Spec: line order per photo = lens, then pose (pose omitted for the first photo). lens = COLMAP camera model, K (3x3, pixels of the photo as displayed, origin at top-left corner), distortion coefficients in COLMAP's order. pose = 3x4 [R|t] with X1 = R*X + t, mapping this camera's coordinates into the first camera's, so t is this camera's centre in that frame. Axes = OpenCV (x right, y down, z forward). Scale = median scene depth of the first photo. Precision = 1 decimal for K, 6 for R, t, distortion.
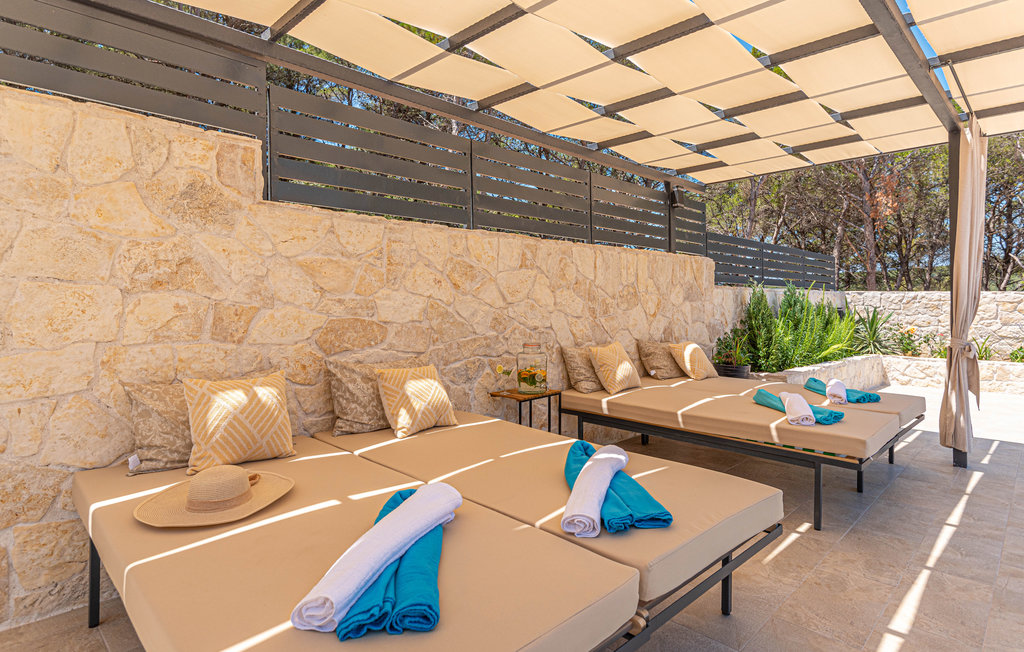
lens RADIAL K [[541.3, 0, 509.2], [0, 541.3, 321.4], [0, 0, 1]] dist [-0.018951, -0.001230]
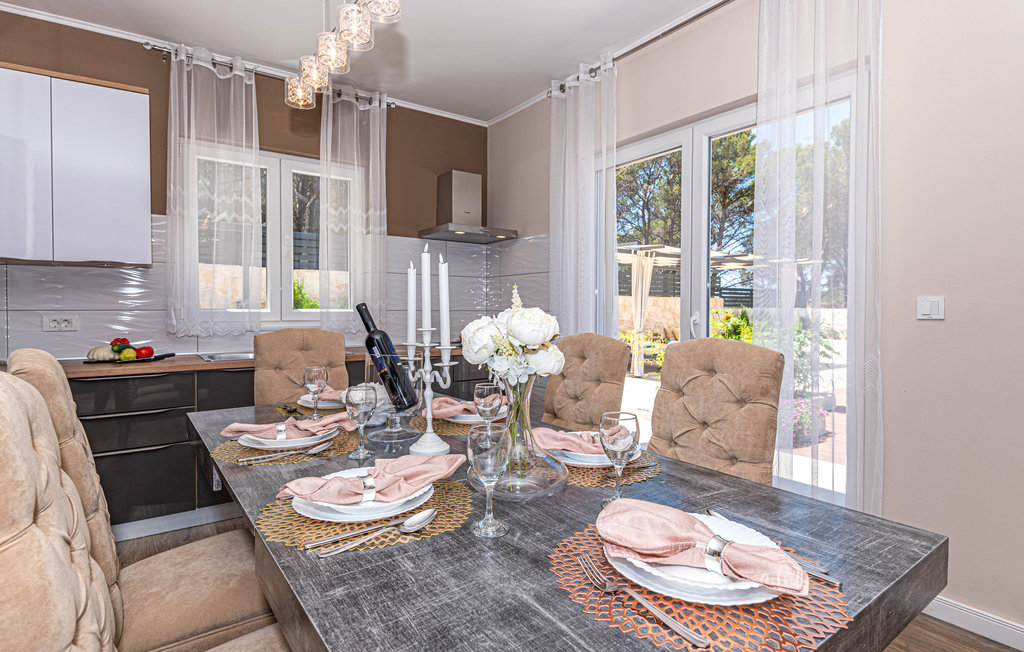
lens RADIAL K [[541.3, 0, 514.4], [0, 541.3, 326.2], [0, 0, 1]] dist [-0.018951, -0.001230]
pose [[0.985651, 0.005112, -0.168719, -0.258529], [-0.005039, 0.999987, 0.000859, 0.036192], [0.168721, 0.000003, 0.985664, -2.484922]]
